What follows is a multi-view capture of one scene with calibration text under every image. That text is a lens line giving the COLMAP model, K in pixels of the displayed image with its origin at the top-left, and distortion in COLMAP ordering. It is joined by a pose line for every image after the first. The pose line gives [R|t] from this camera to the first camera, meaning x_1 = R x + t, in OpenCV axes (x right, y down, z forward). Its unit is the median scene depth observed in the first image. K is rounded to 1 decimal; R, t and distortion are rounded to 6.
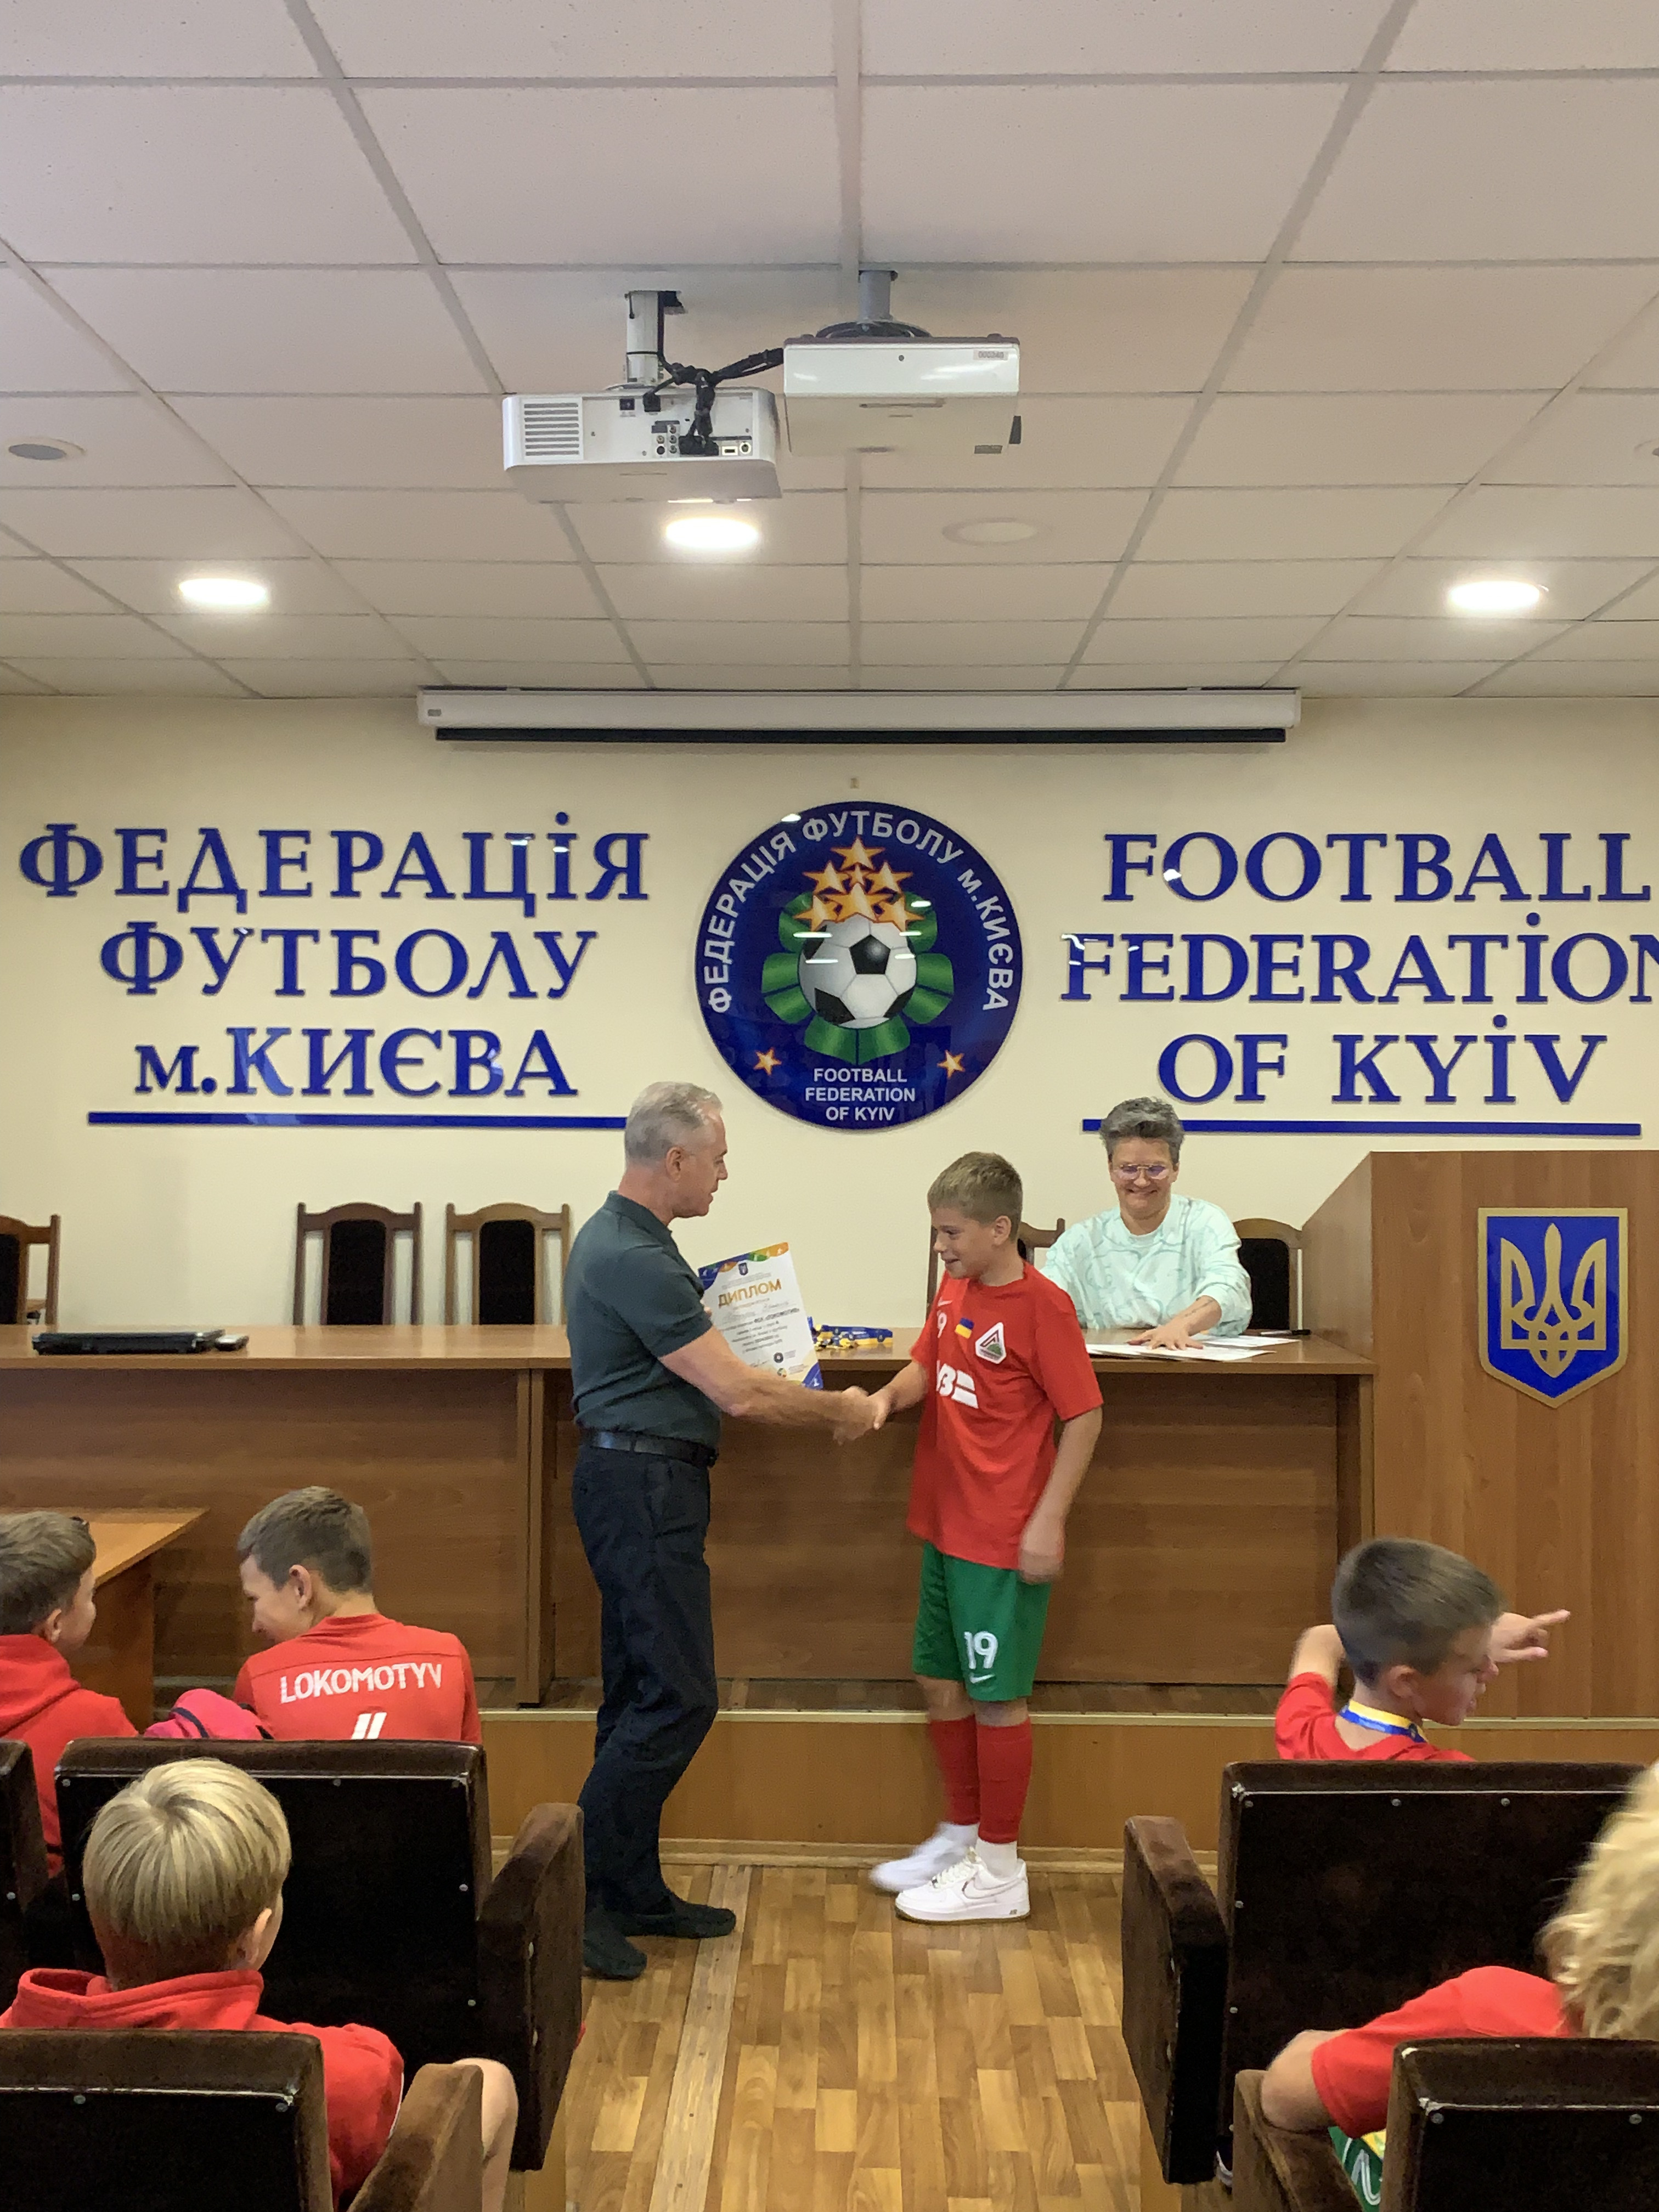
lens RADIAL K [[2248.9, 0, 803.9], [0, 2248.9, 1109.9], [0, 0, 1]] dist [0.112057, 0.000000]
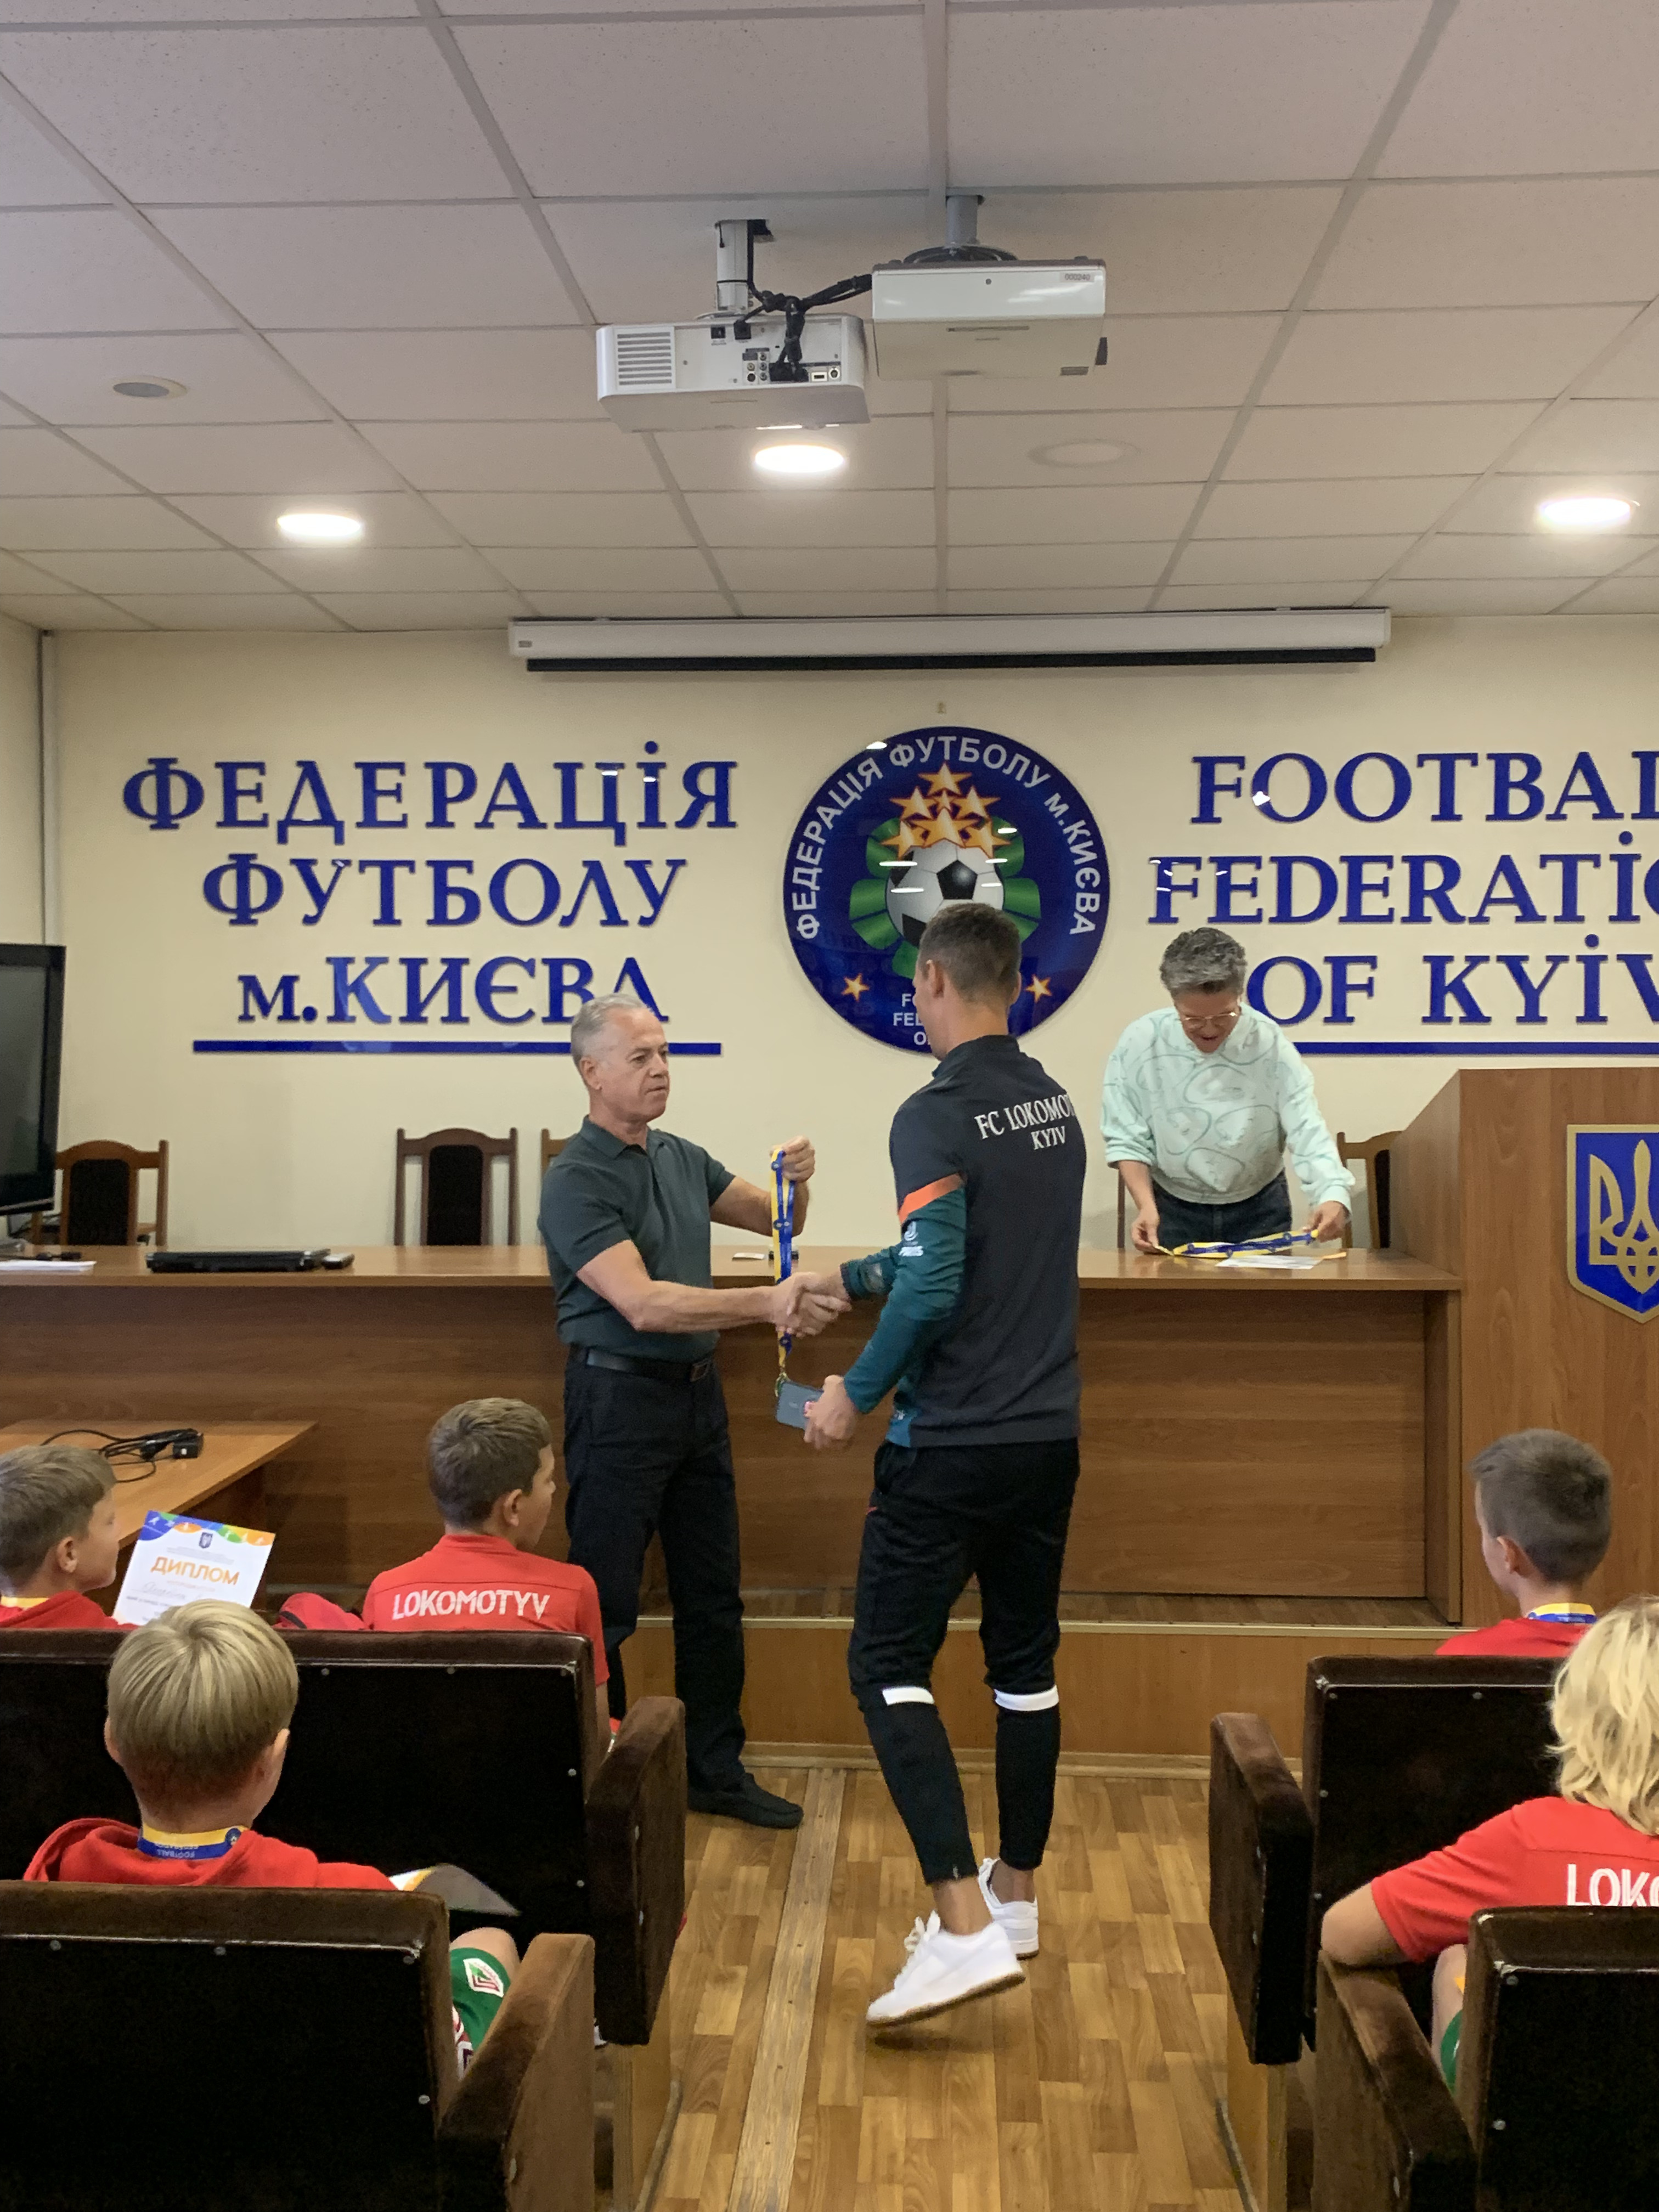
lens RADIAL K [[2248.9, 0, 813.2], [0, 2248.9, 1091.4], [0, 0, 1]] dist [0.112057, 0.000000]
pose [[0.999388, -0.004989, -0.034614, -0.000653], [0.005749, 0.999744, 0.021869, 0.003162], [0.034496, -0.022055, 0.999161, -0.010829]]
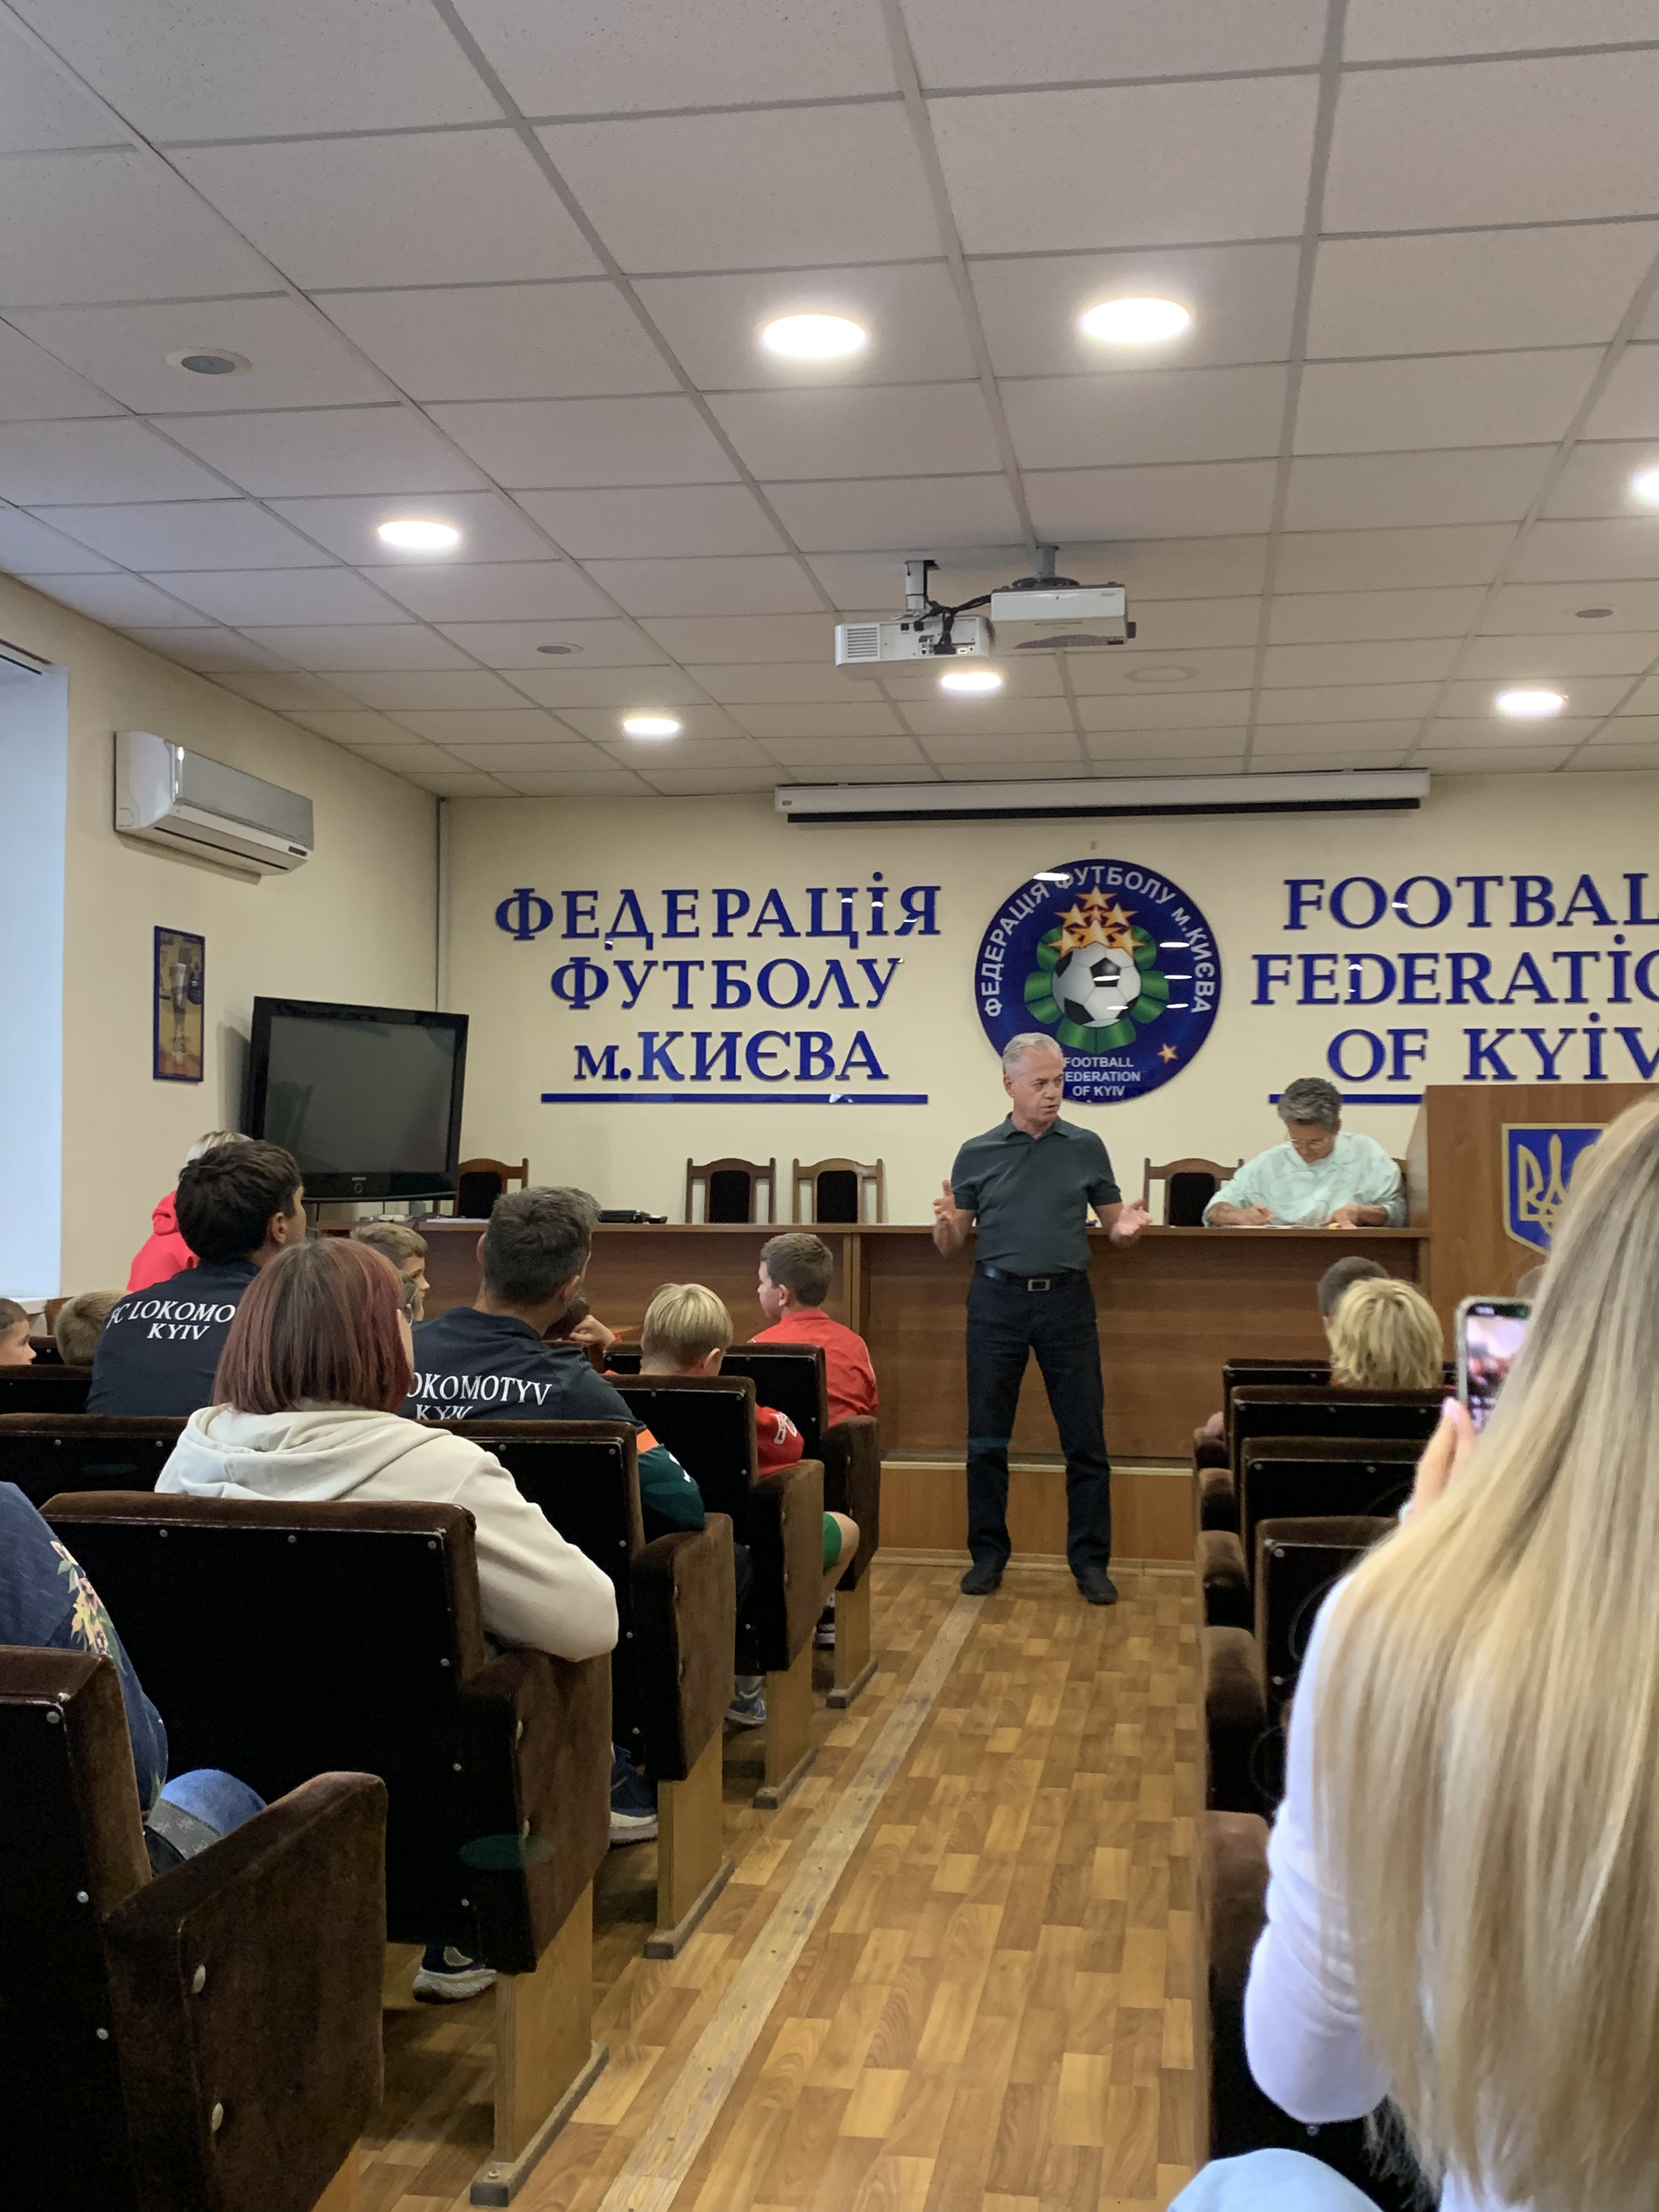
lens RADIAL K [[2248.9, 0, 825.9], [0, 2248.9, 1067.1], [0, 0, 1]] dist [0.112057, 0.000000]
pose [[0.990544, -0.006631, -0.137034, 0.048008], [-0.000955, 0.998474, -0.055224, 0.061656], [0.137191, 0.054833, 0.989026, -0.348226]]
